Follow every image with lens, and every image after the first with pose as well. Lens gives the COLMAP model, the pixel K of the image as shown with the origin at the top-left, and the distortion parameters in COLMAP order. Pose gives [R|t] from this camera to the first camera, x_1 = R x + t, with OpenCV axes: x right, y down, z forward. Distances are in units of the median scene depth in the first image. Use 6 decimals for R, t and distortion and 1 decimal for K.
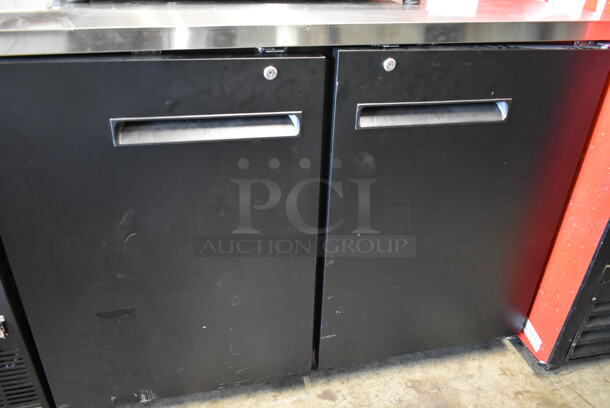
lens RADIAL K [[467.8, 0, 305.0], [0, 467.8, 204.0], [0, 0, 1]] dist [-0.010843, -0.000328]
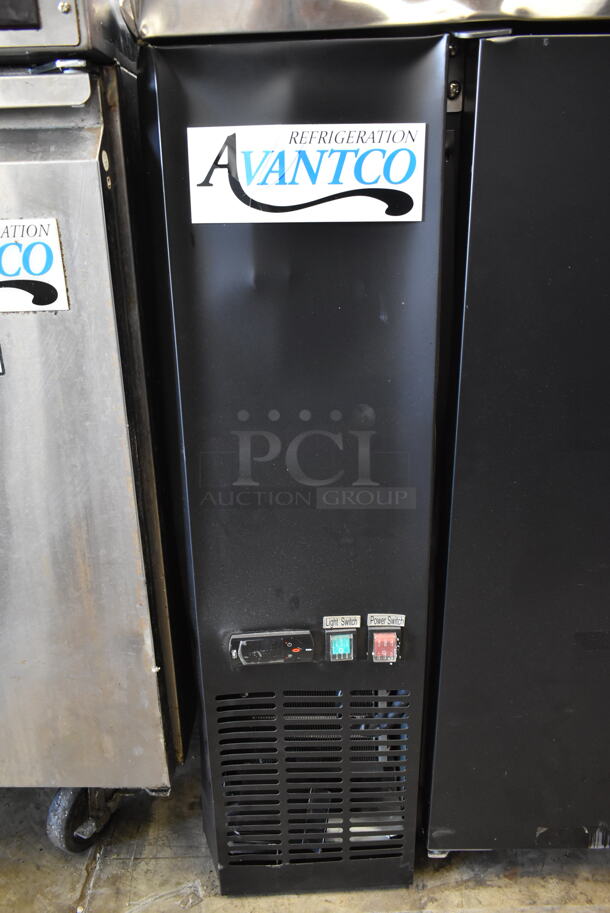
lens RADIAL K [[700.1, 0, 305.0], [0, 700.1, 456.5], [0, 0, 1]] dist [-0.010843, -0.000328]
pose [[0.971501, 0.041649, -0.233347, -0.441775], [-0.073185, 0.989049, -0.128160, 0.134273], [0.225454, 0.141585, 0.963911, 0.189601]]
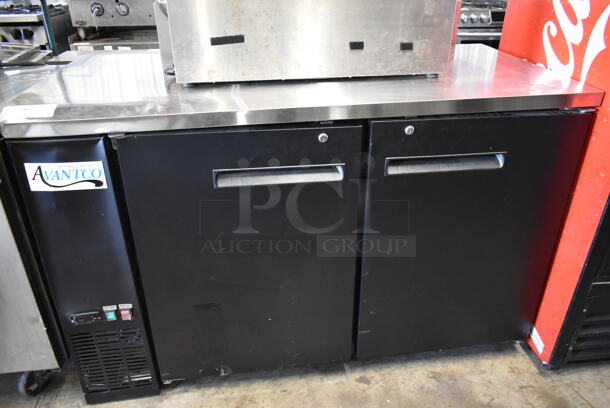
lens RADIAL K [[467.8, 0, 305.0], [0, 467.8, 204.0], [0, 0, 1]] dist [-0.010843, -0.000328]
pose [[0.994563, 0.015745, -0.102941, 0.013848], [-0.018351, 0.999534, -0.024409, -0.029570], [0.102509, 0.026166, 0.994388, -0.278054]]
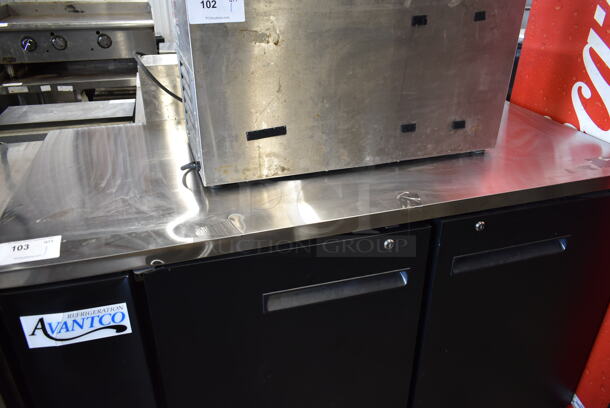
lens RADIAL K [[467.8, 0, 305.0], [0, 467.8, 204.0], [0, 0, 1]] dist [-0.010843, -0.000328]
pose [[0.997431, -0.053915, 0.047155, -0.231008], [0.055178, 0.998141, -0.025900, -0.245525], [-0.045671, 0.028436, 0.998552, -0.138613]]
